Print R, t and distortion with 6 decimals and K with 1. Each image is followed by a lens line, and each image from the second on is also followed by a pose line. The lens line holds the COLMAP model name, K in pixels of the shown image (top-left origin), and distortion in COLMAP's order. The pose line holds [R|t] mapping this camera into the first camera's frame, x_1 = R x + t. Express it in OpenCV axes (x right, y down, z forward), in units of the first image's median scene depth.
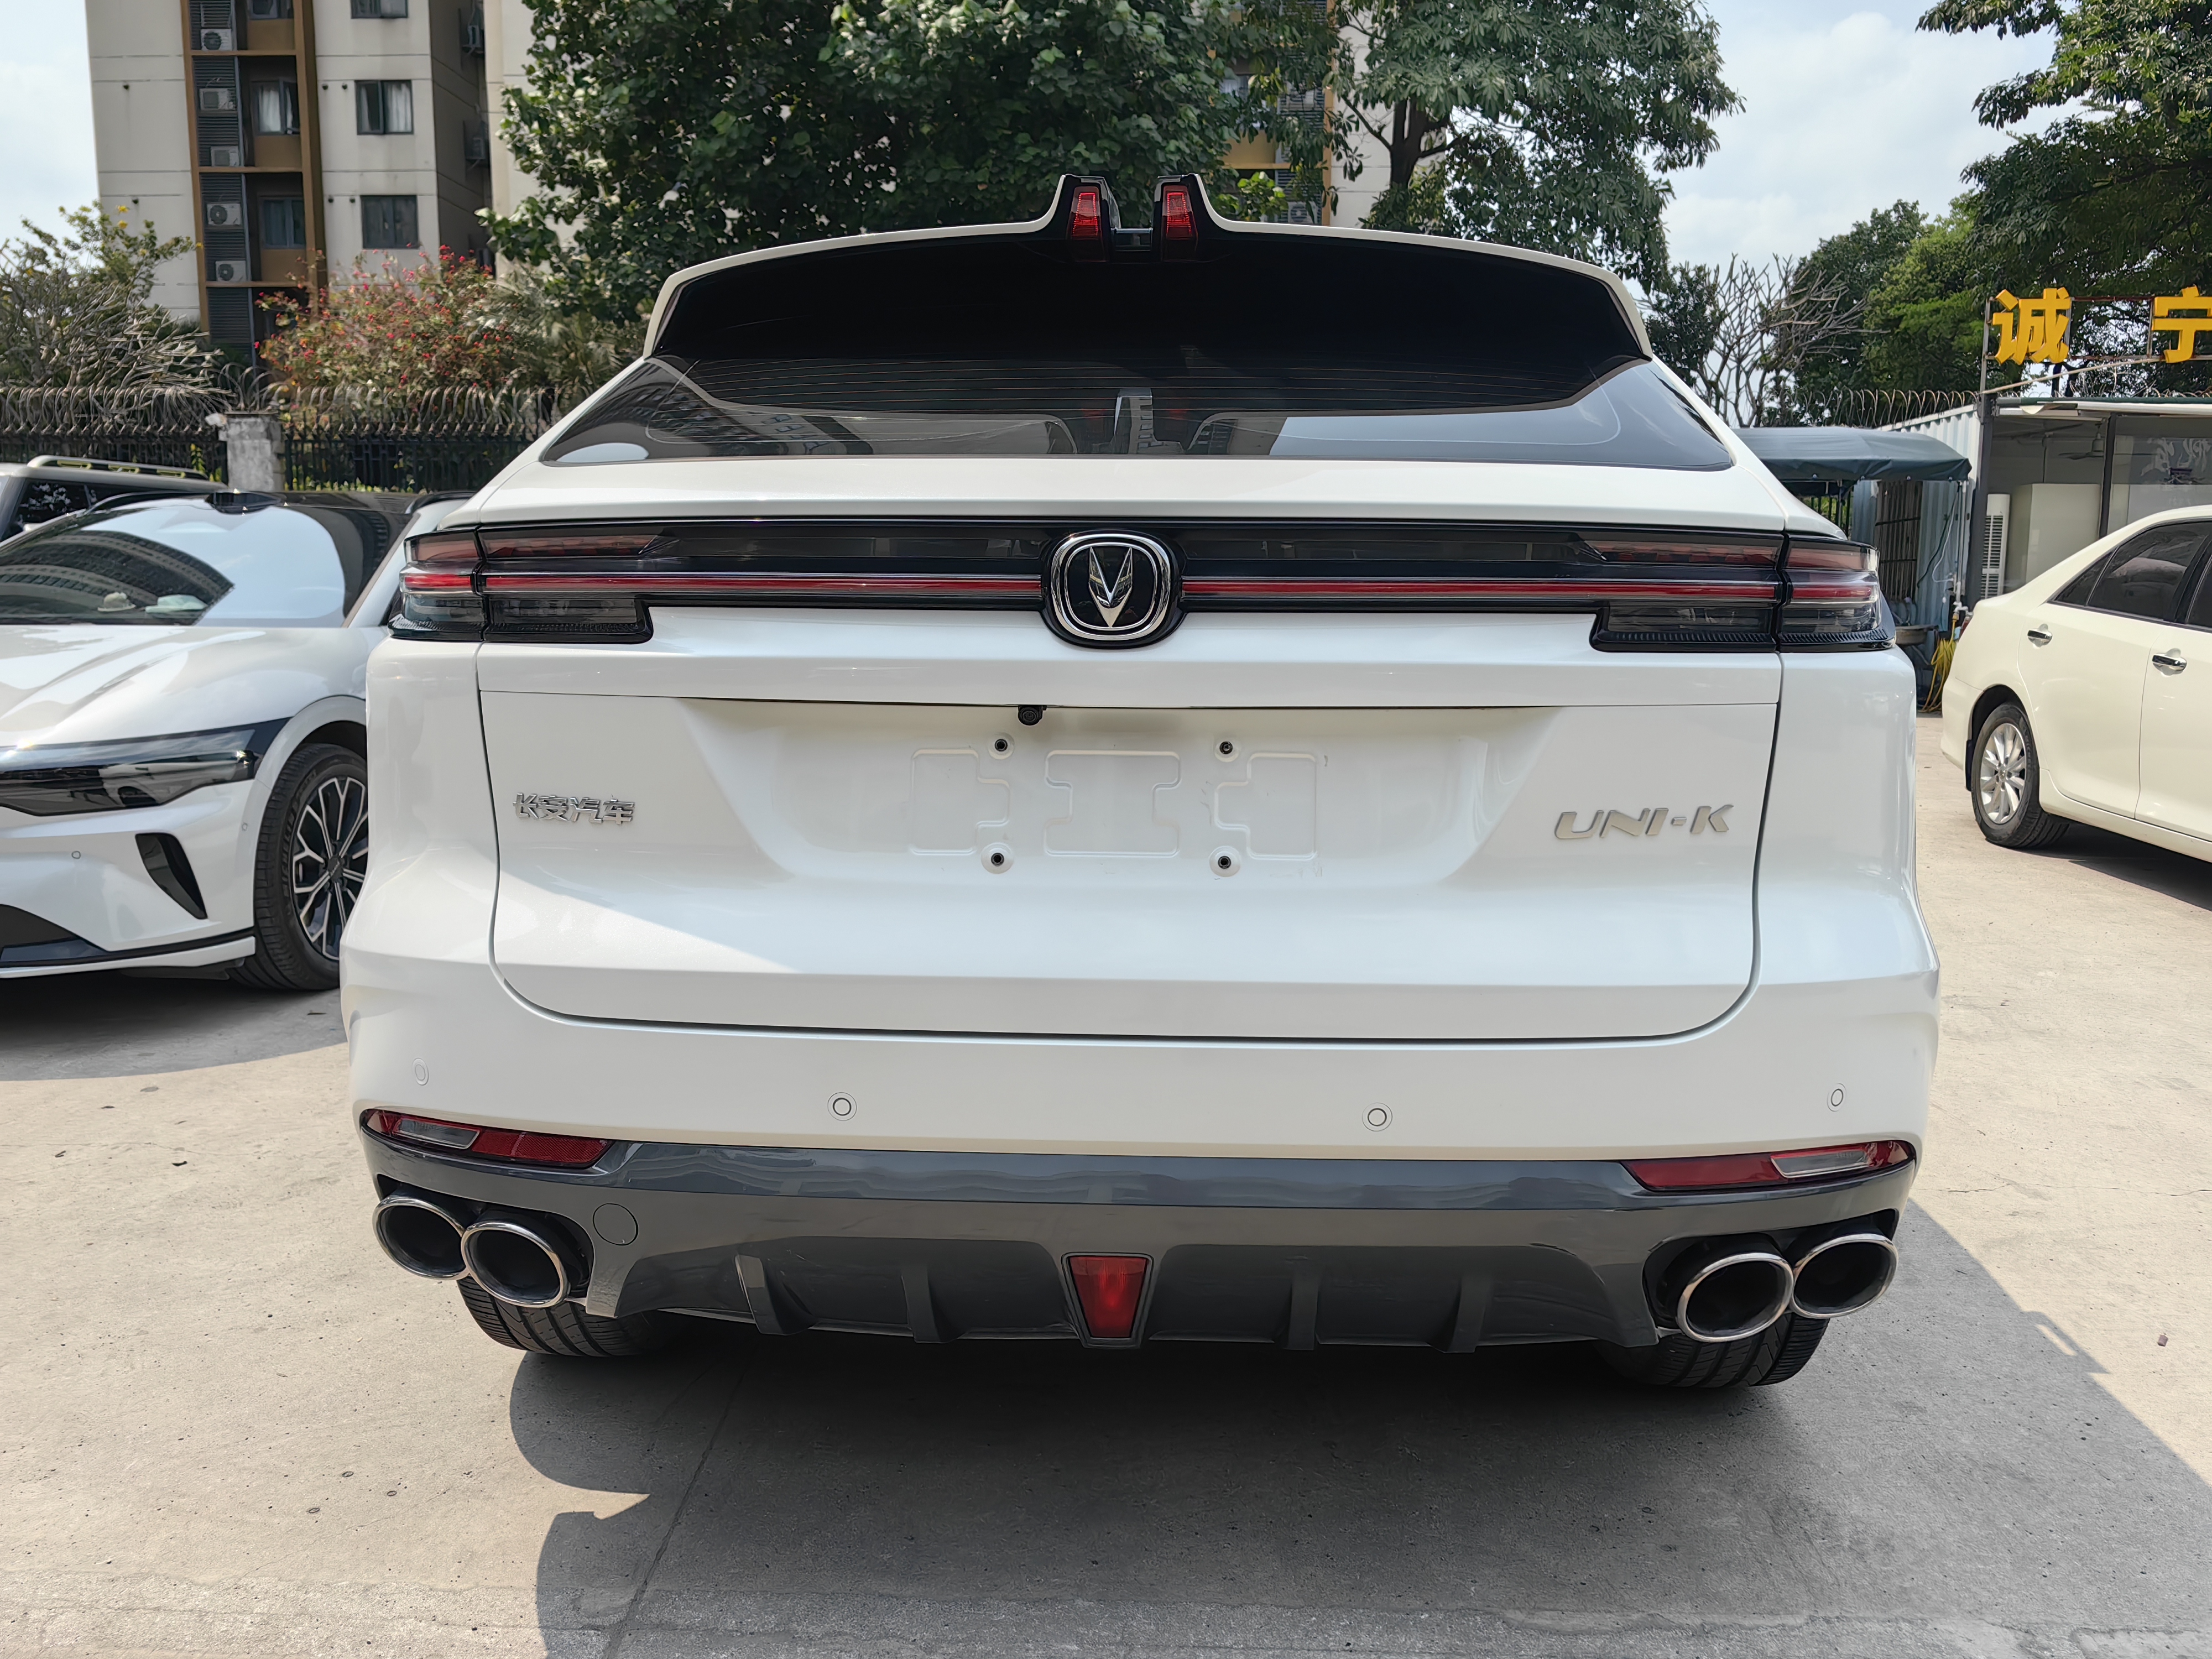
lens RADIAL K [[1740.0, 0, 1101.8], [0, 1740.0, 814.7], [0, 0, 1]] dist [0.031808, -0.042682]
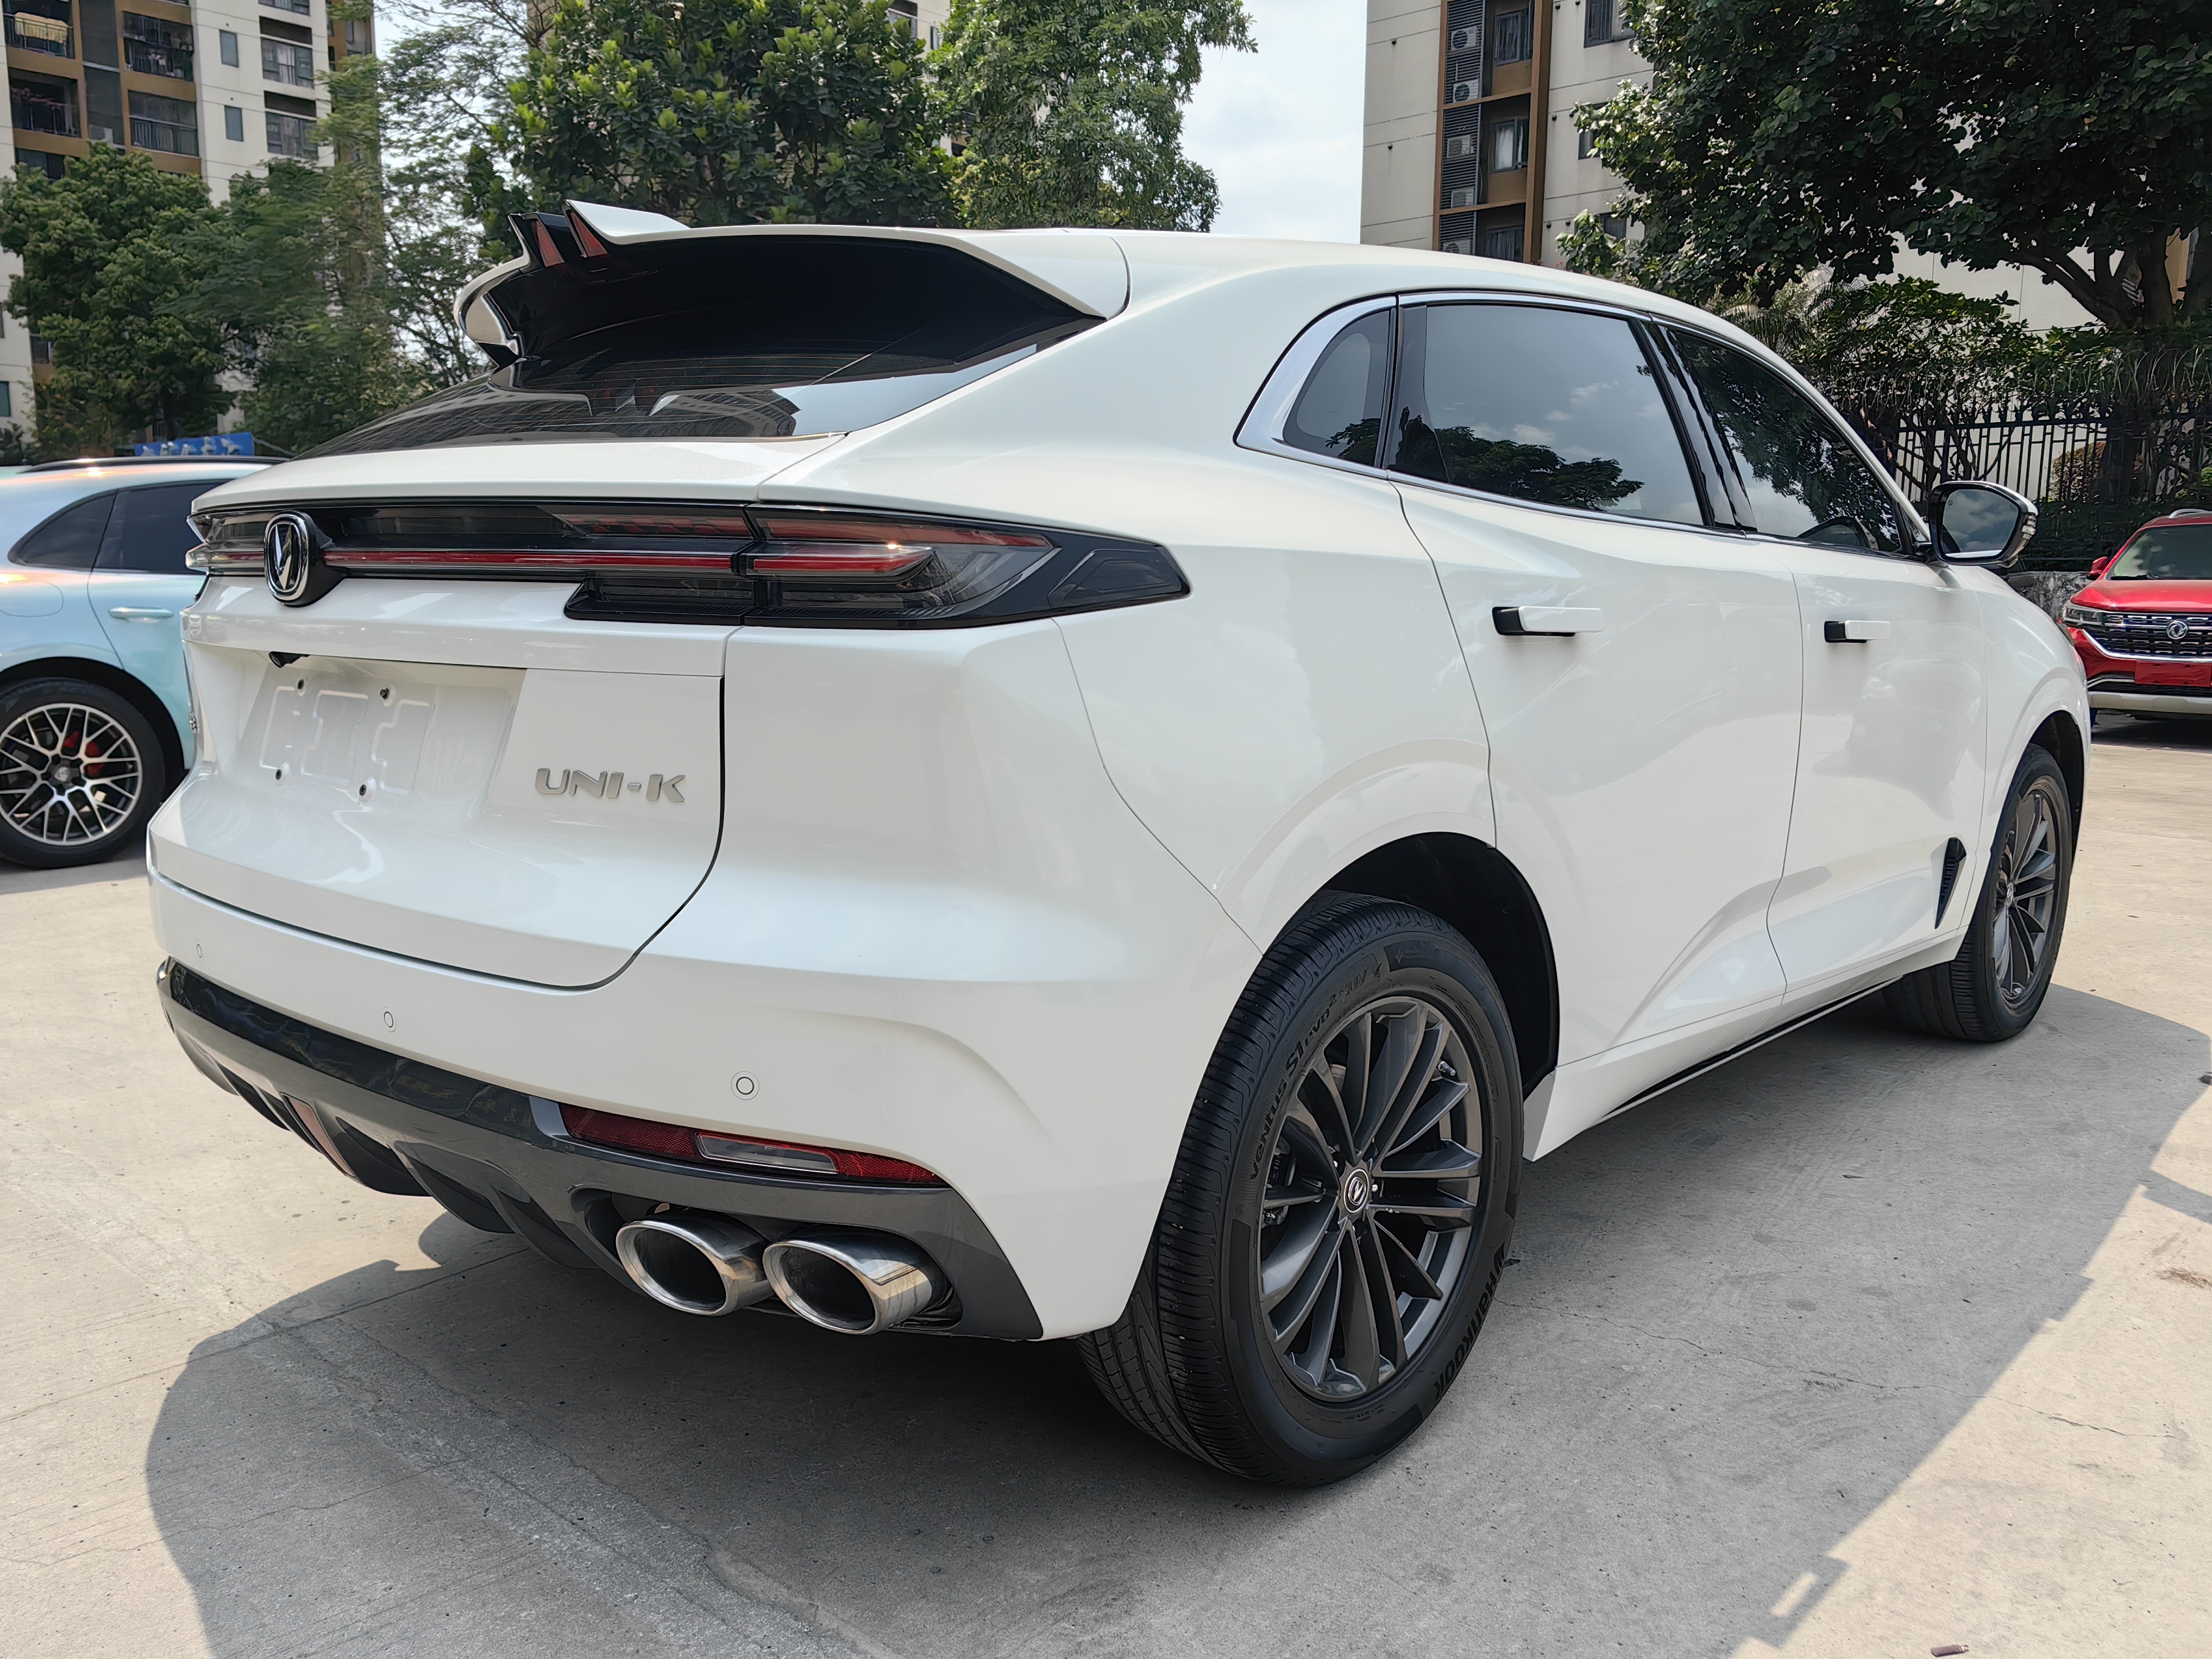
lens RADIAL K [[1740.0, 0, 1111.2], [0, 1740.0, 833.6], [0, 0, 1]] dist [0.031808, -0.042682]
pose [[0.769755, 0.089489, -0.632035, 0.138230], [-0.084201, 0.995707, 0.038432, -0.003675], [0.632761, 0.023635, 0.773986, 0.044940]]
